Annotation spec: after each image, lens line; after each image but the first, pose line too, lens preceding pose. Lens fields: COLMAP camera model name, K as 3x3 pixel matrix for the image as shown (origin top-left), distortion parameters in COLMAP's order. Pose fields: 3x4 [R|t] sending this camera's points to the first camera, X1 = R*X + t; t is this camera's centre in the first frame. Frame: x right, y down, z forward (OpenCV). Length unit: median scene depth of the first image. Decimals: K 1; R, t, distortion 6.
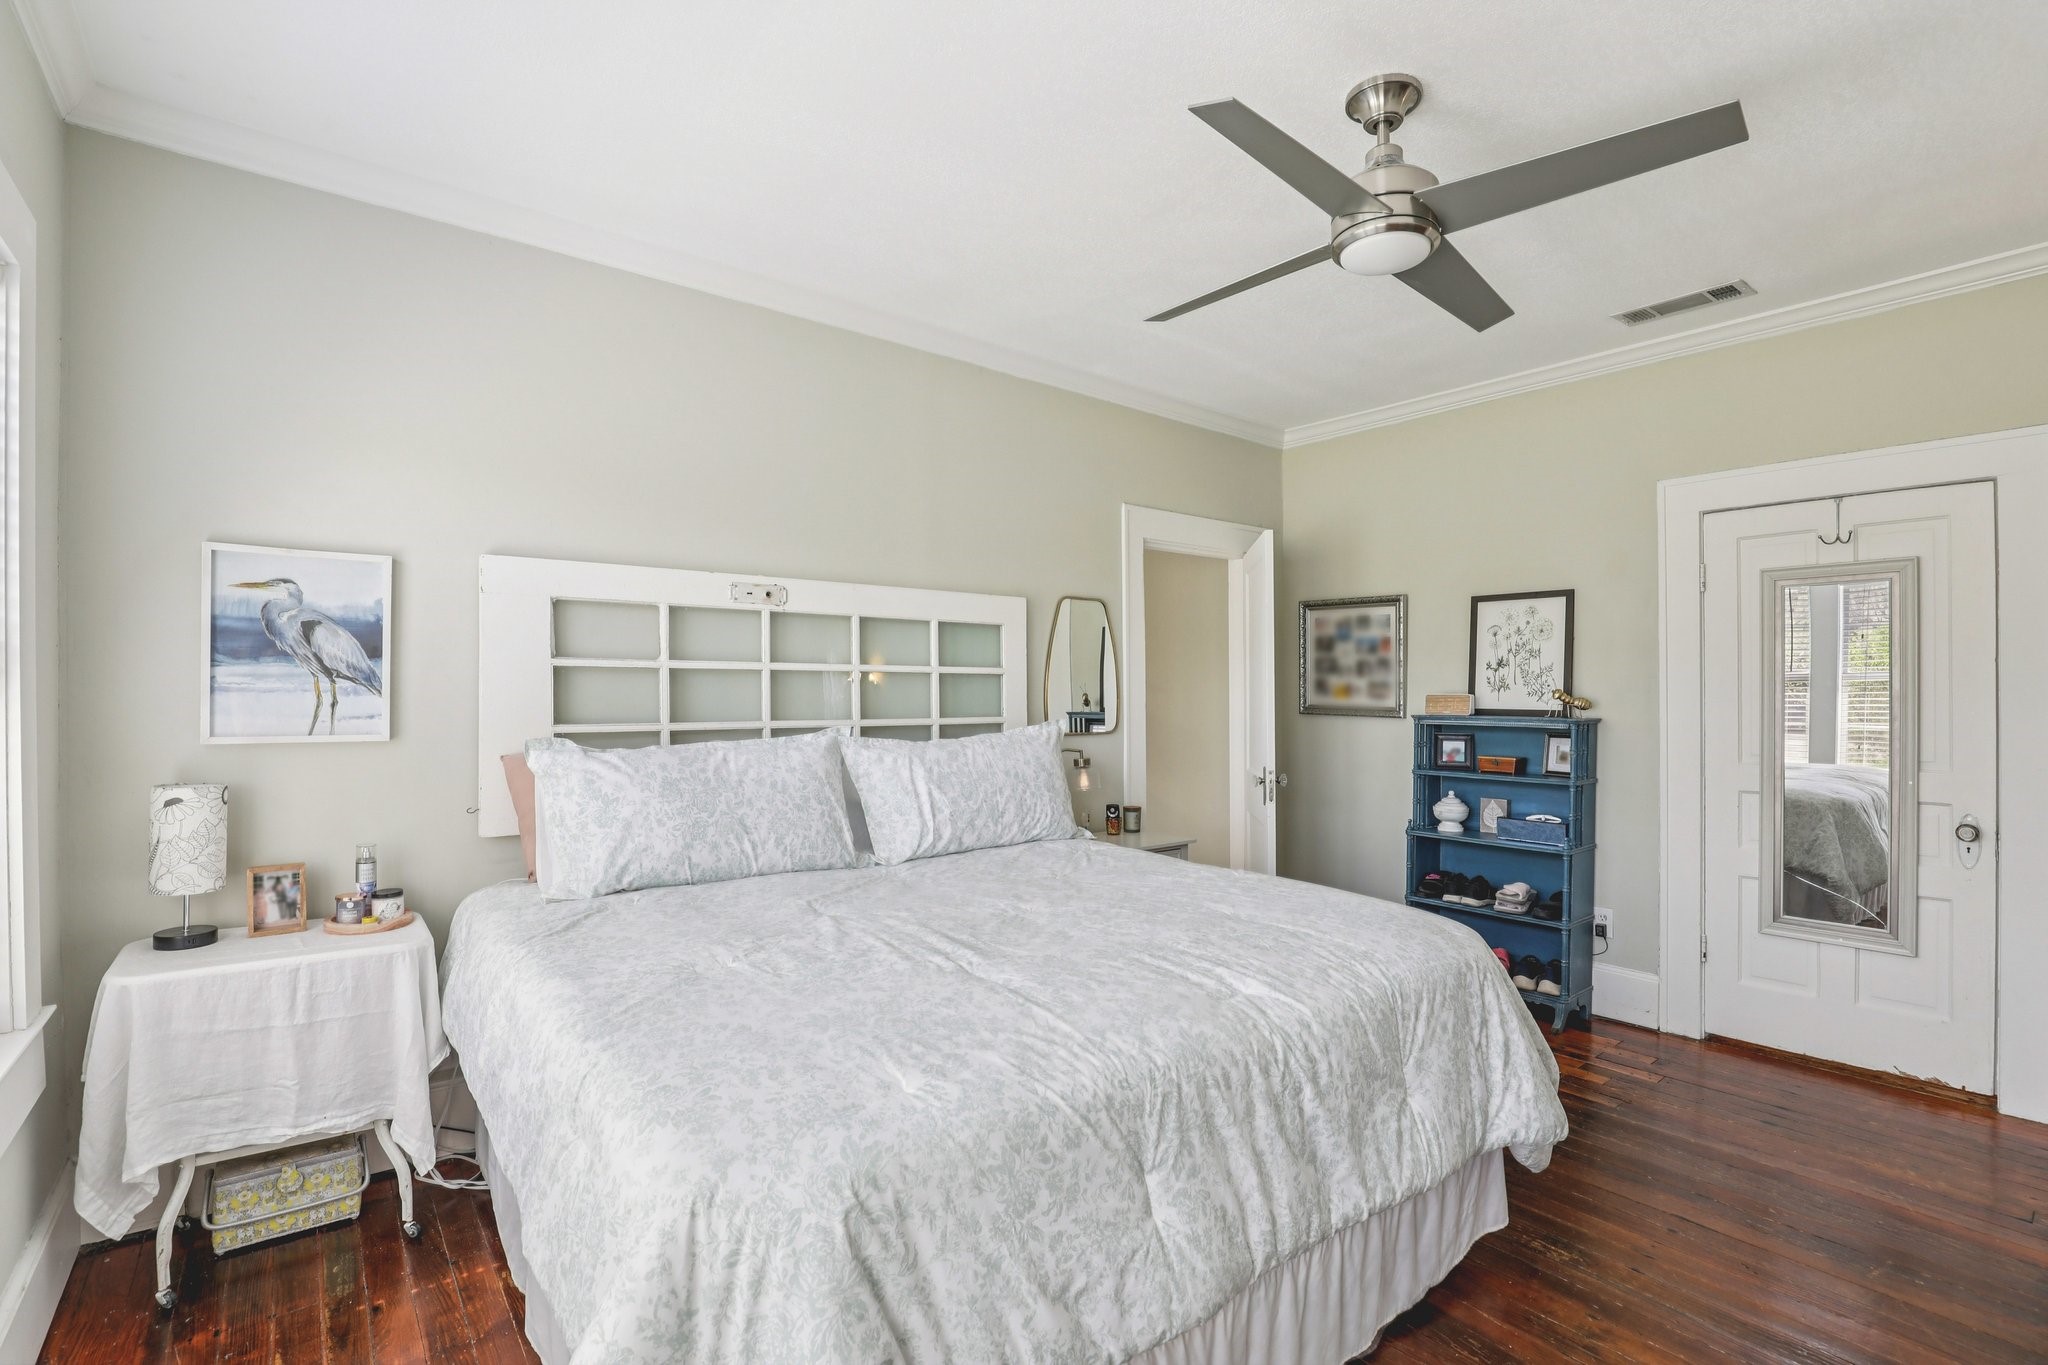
lens RADIAL K [[943.1, 0, 1030.5], [0, 943.1, 688.6], [0, 0, 1]] dist [-0.036235, 0.007838]
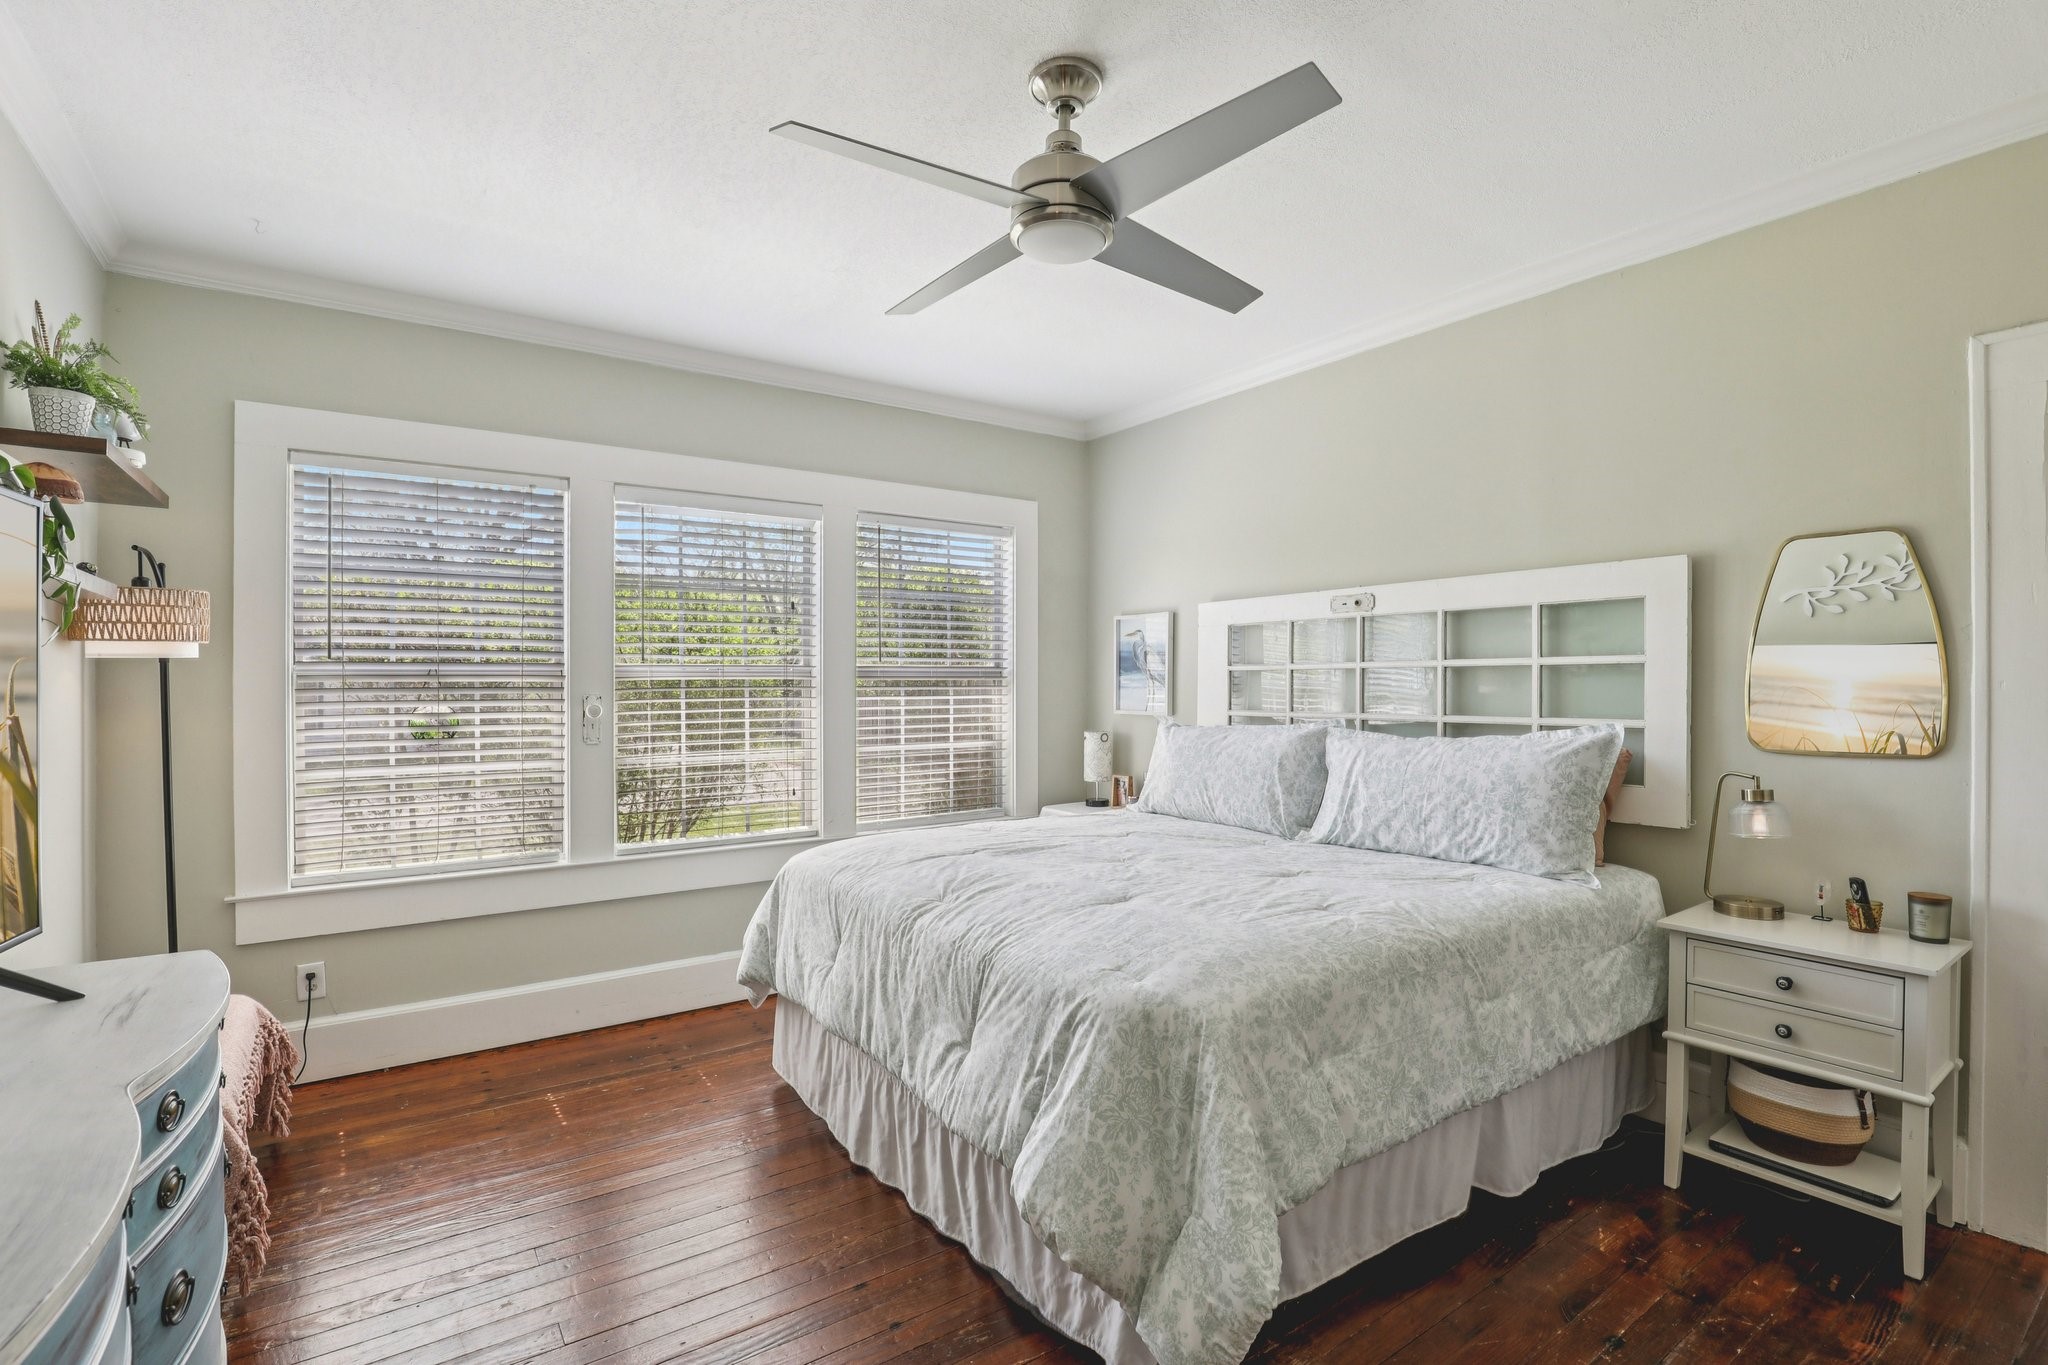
lens RADIAL K [[939.5, 0, 1031.9], [0, 939.5, 684.4], [0, 0, 1]] dist [-0.027023, 0.000014]
pose [[-0.052555, -0.007509, -0.998590, 0.912884], [0.002945, 0.999966, -0.007675, 0.007303], [0.998614, -0.003344, -0.052531, 0.686278]]
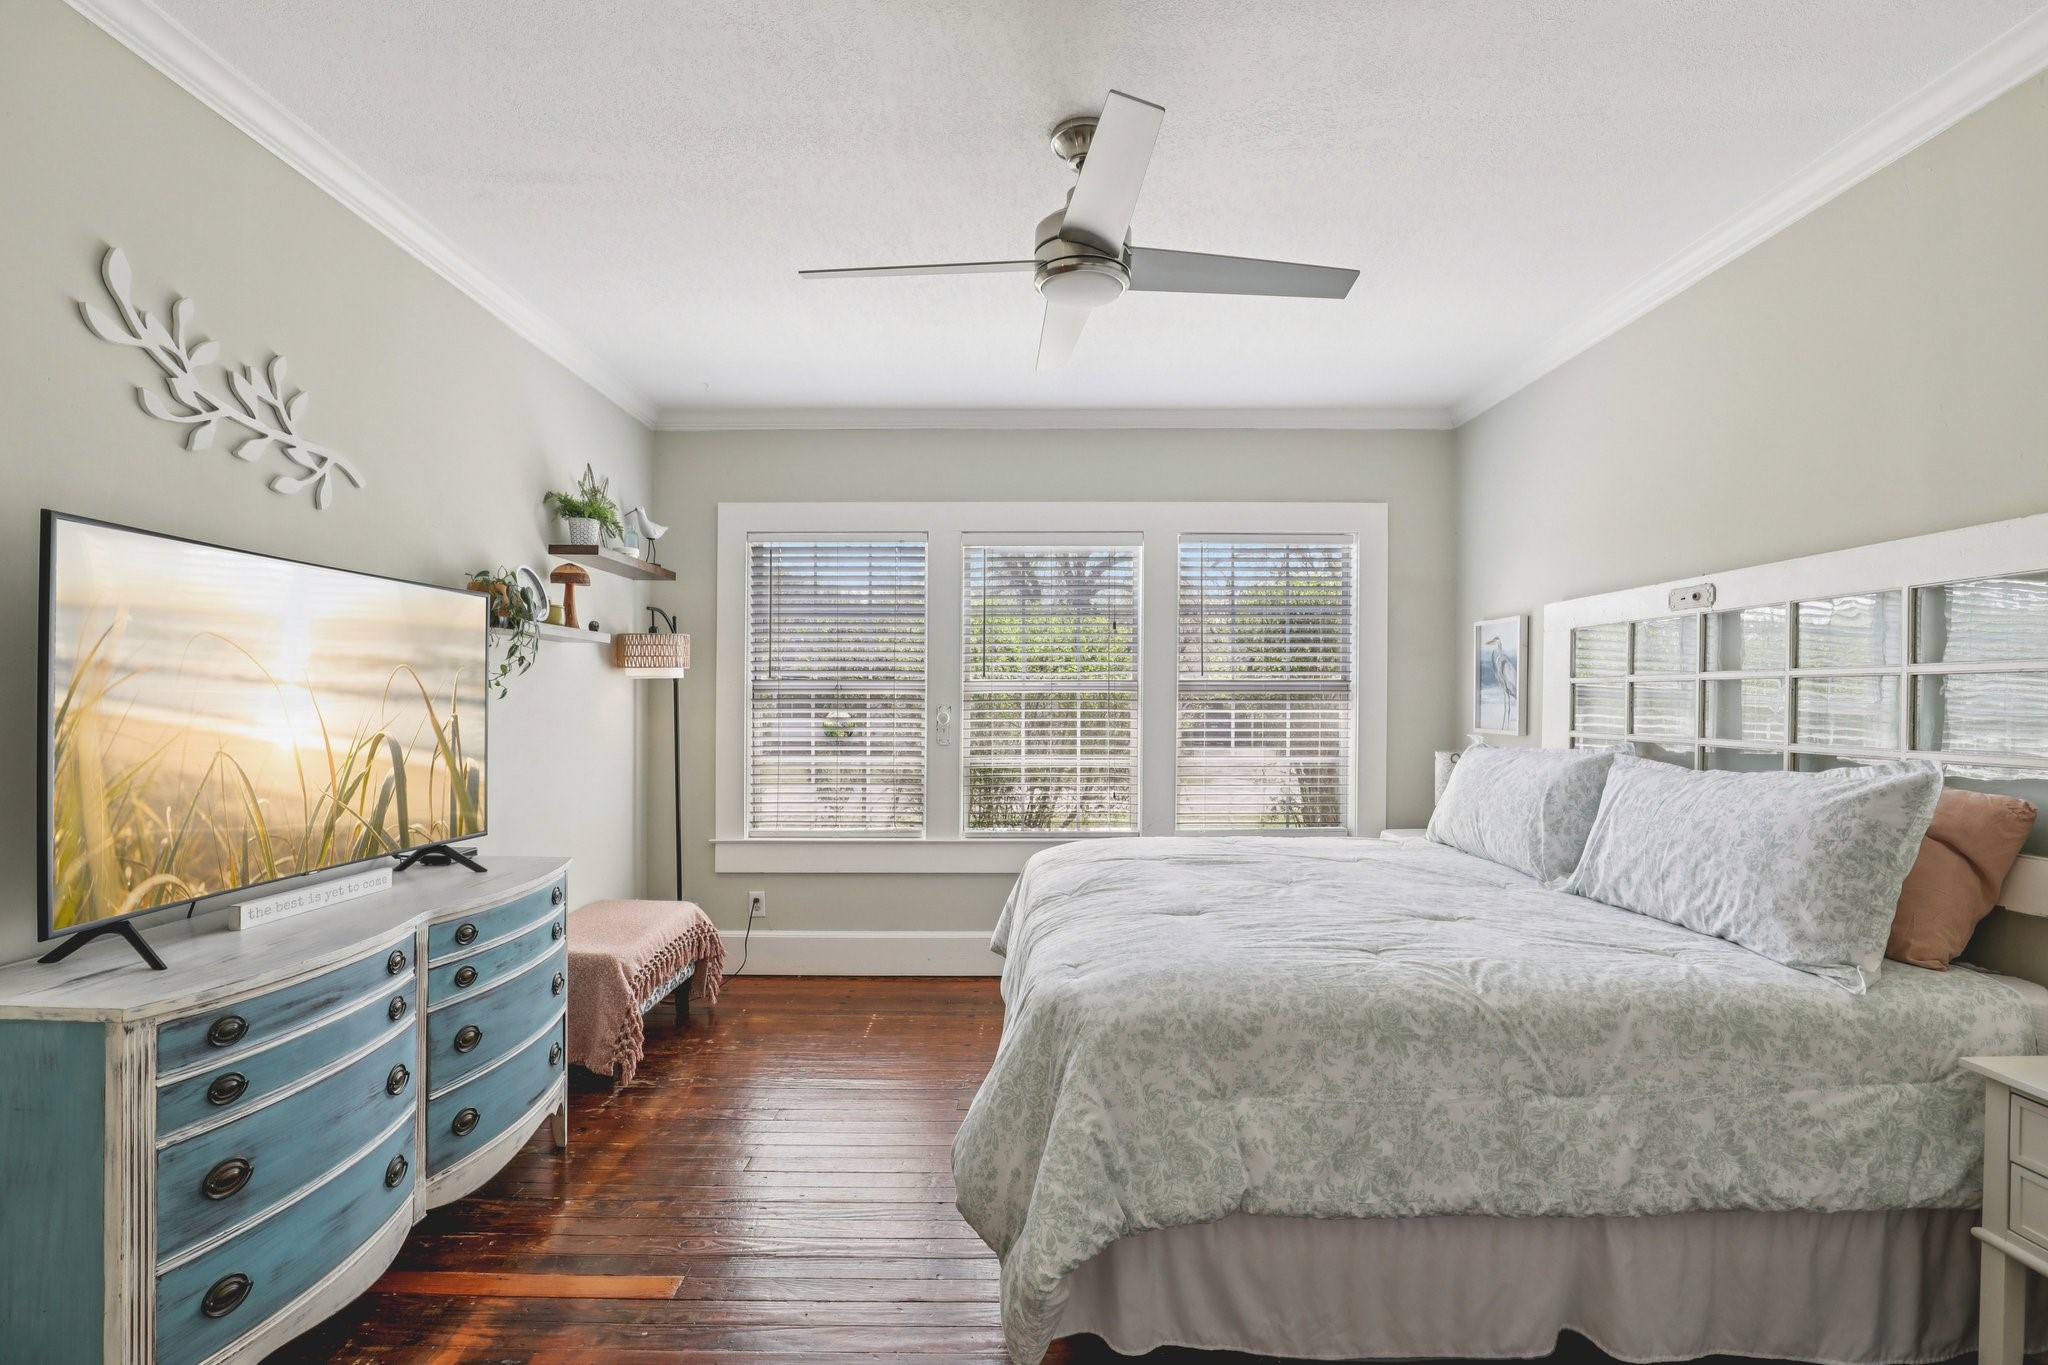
lens RADIAL K [[943.1, 0, 1030.5], [0, 943.1, 688.6], [0, 0, 1]] dist [-0.036235, 0.007838]
pose [[-0.619467, -0.015895, -0.784862, 0.835257], [-0.006448, 0.999864, -0.015160, 0.005587], [0.784996, -0.004330, -0.619486, 1.086213]]
